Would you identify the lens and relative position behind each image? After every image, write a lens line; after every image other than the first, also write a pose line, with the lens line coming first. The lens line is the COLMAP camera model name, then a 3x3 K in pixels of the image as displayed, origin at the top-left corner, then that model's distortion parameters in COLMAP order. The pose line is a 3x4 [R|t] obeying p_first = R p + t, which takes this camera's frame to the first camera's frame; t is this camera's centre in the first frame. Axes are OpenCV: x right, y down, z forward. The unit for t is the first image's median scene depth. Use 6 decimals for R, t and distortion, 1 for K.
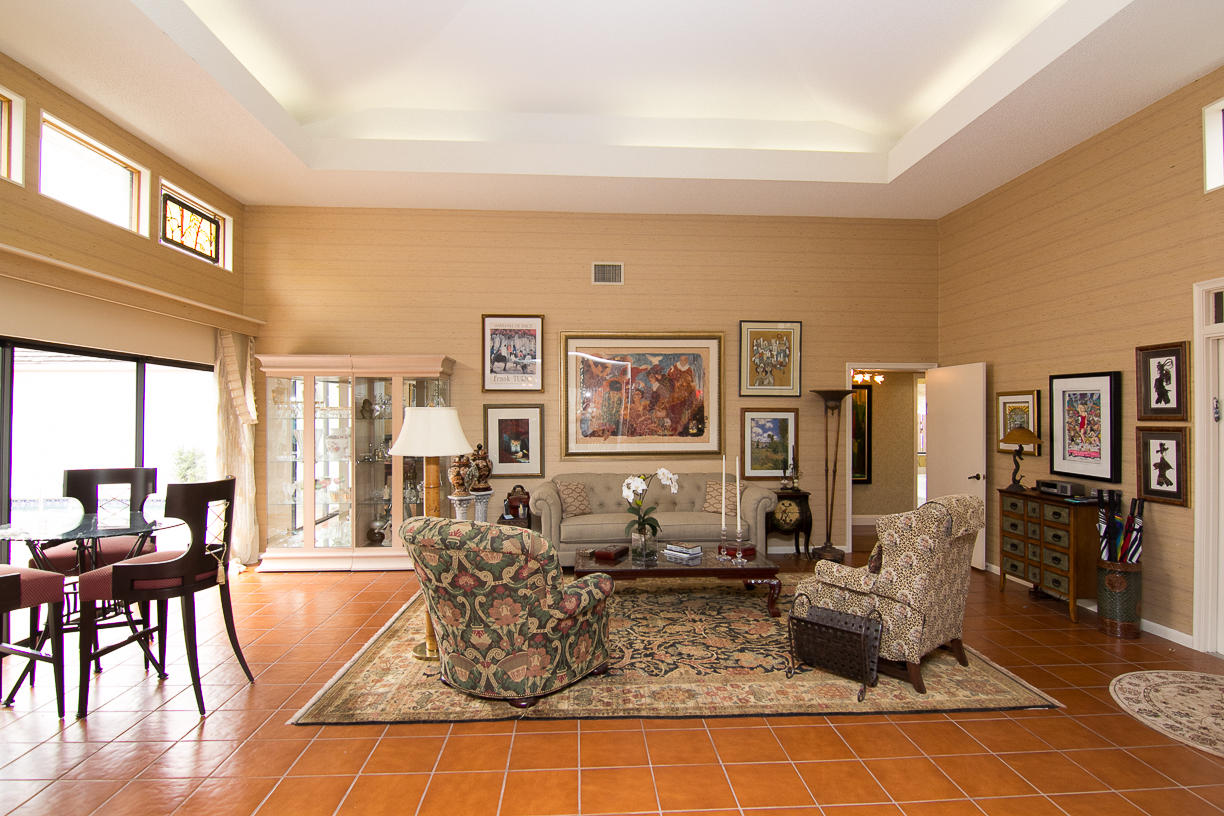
lens RADIAL K [[626.3, 0, 620.6], [0, 626.3, 405.1], [0, 0, 1]] dist [-0.009741, -0.008888]
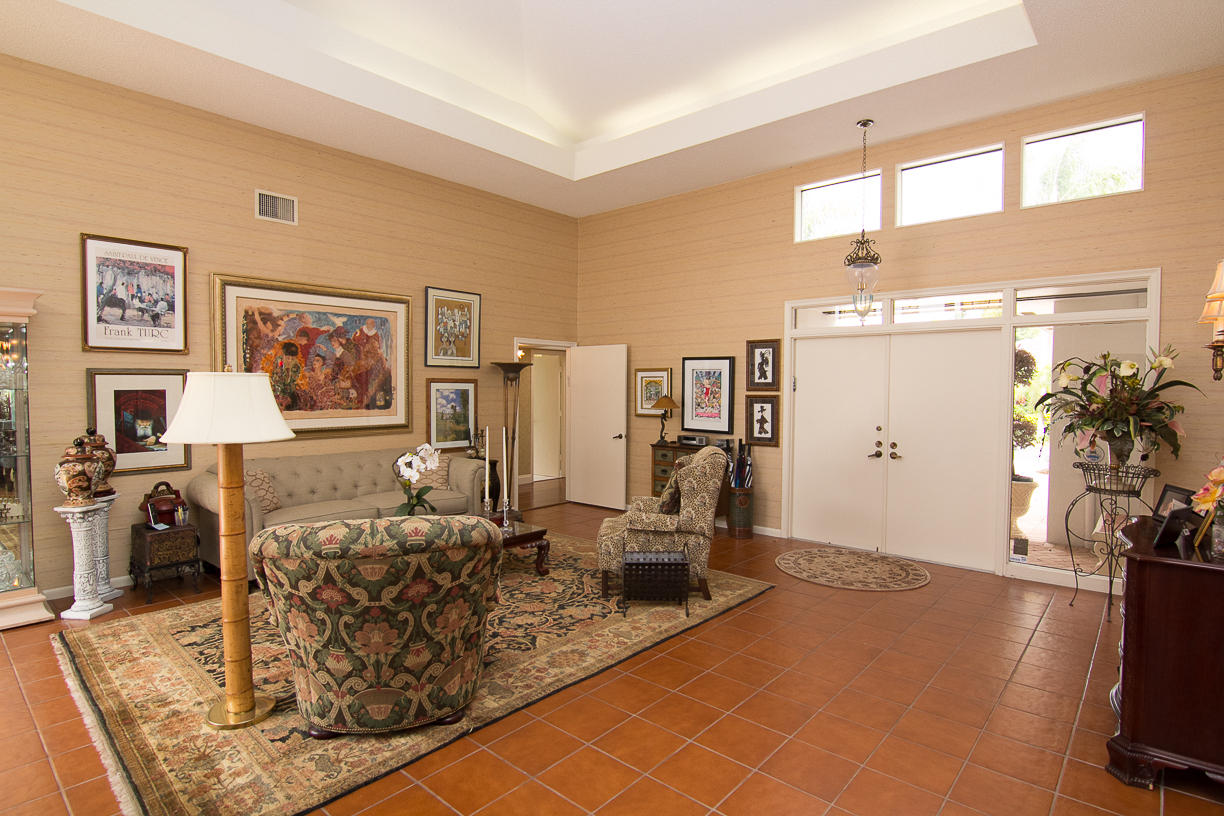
lens RADIAL K [[626.3, 0, 625.1], [0, 626.3, 408.5], [0, 0, 1]] dist [-0.009741, -0.008888]
pose [[0.696793, -0.021193, 0.716959, -0.321926], [-0.015198, 0.998903, 0.044297, 0.004090], [-0.717111, -0.041762, 0.695706, 0.131939]]
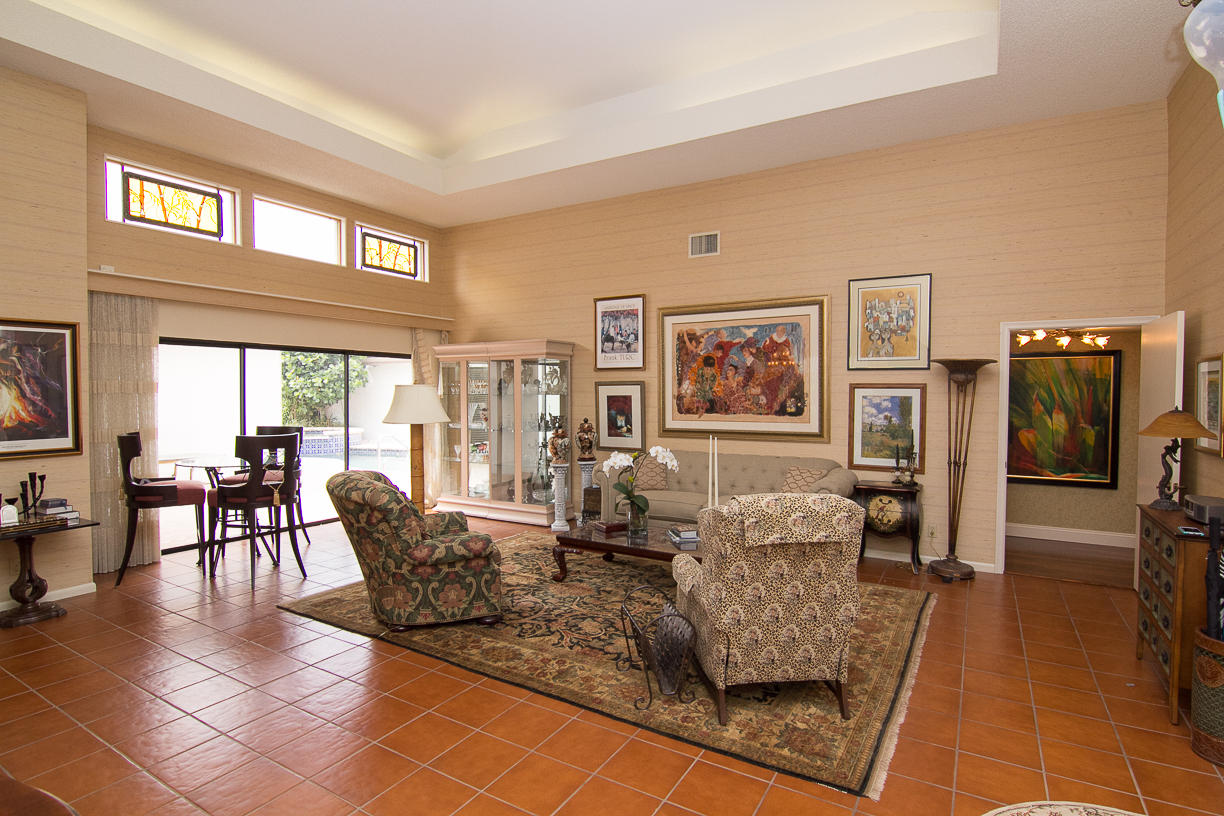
lens RADIAL K [[626.3, 0, 620.0], [0, 626.3, 408.5], [0, 0, 1]] dist [-0.009741, -0.008888]
pose [[0.823886, 0.015436, -0.566545, 0.473891], [0.007322, 0.999256, 0.037873, 0.004346], [0.566708, -0.035351, 0.823160, 0.141716]]
